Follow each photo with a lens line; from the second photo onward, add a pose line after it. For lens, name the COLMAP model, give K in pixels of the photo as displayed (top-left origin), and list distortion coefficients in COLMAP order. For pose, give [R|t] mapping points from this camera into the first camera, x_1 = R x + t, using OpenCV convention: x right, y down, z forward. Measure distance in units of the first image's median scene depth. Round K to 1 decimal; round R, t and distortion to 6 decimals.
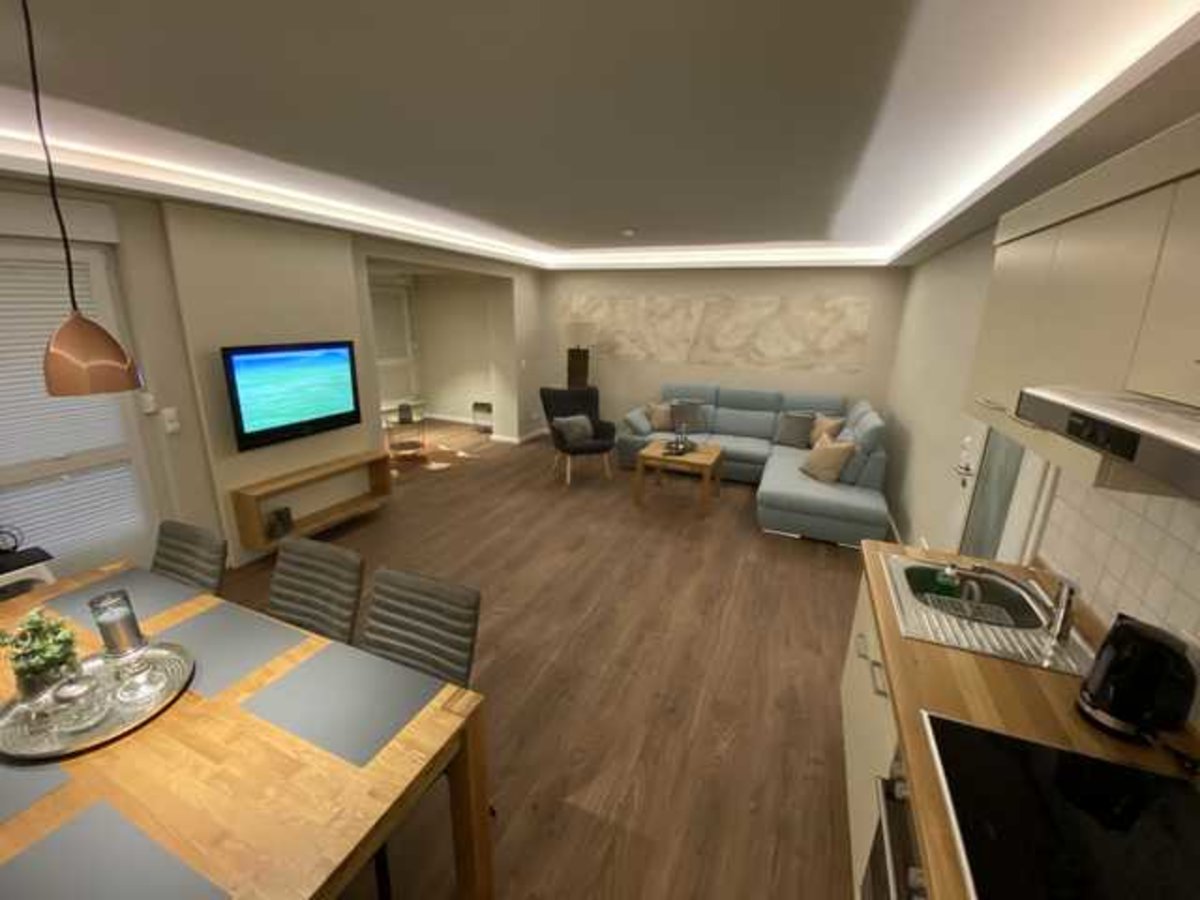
lens RADIAL K [[491.0, 0, 592.0], [0, 491.0, 452.8], [0, 0, 1]] dist [0.002663, -0.000397]
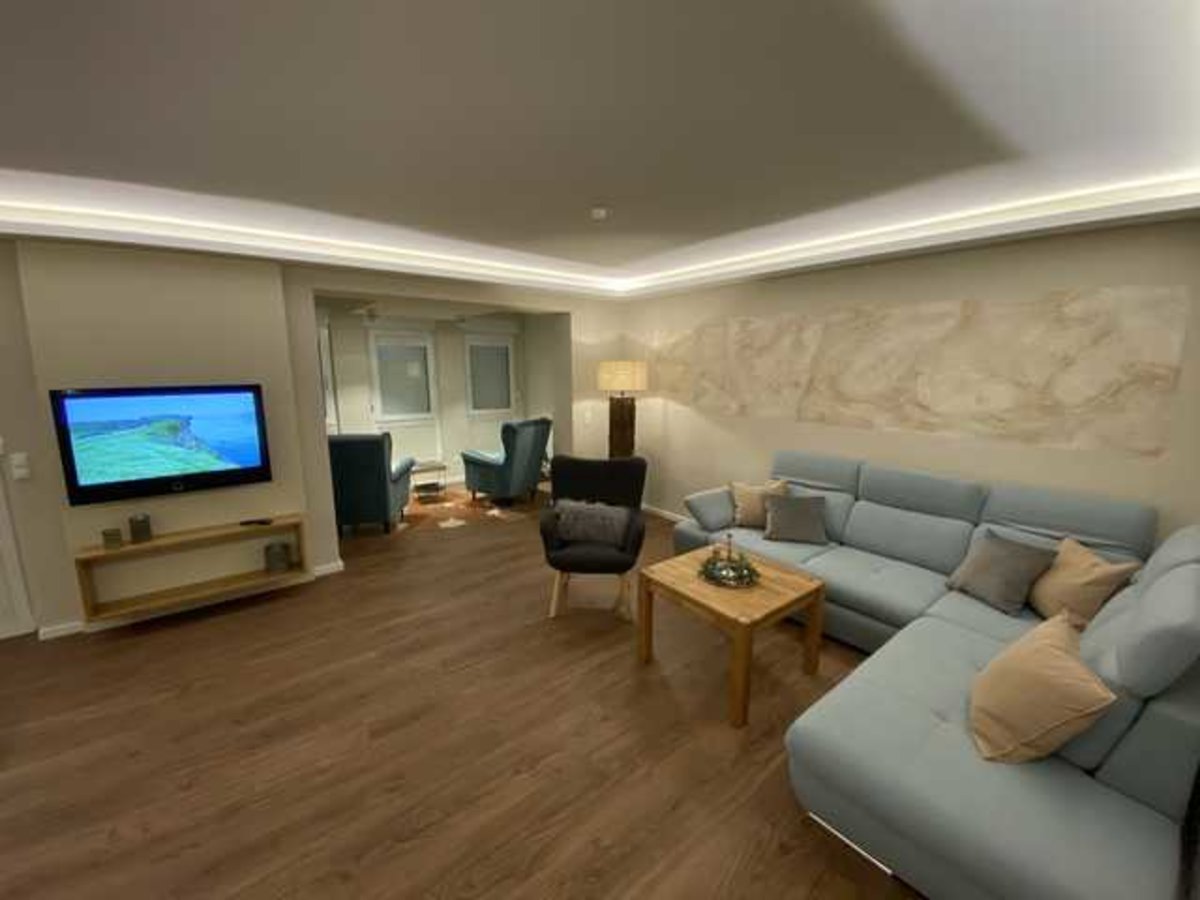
lens RADIAL K [[491.0, 0, 602.8], [0, 491.0, 439.4], [0, 0, 1]] dist [0.002663, -0.000397]
pose [[0.872252, 0.049557, -0.486540, 0.306907], [-0.109668, 0.989337, -0.095838, -0.079889], [0.476602, 0.136952, 0.868386, 0.381419]]
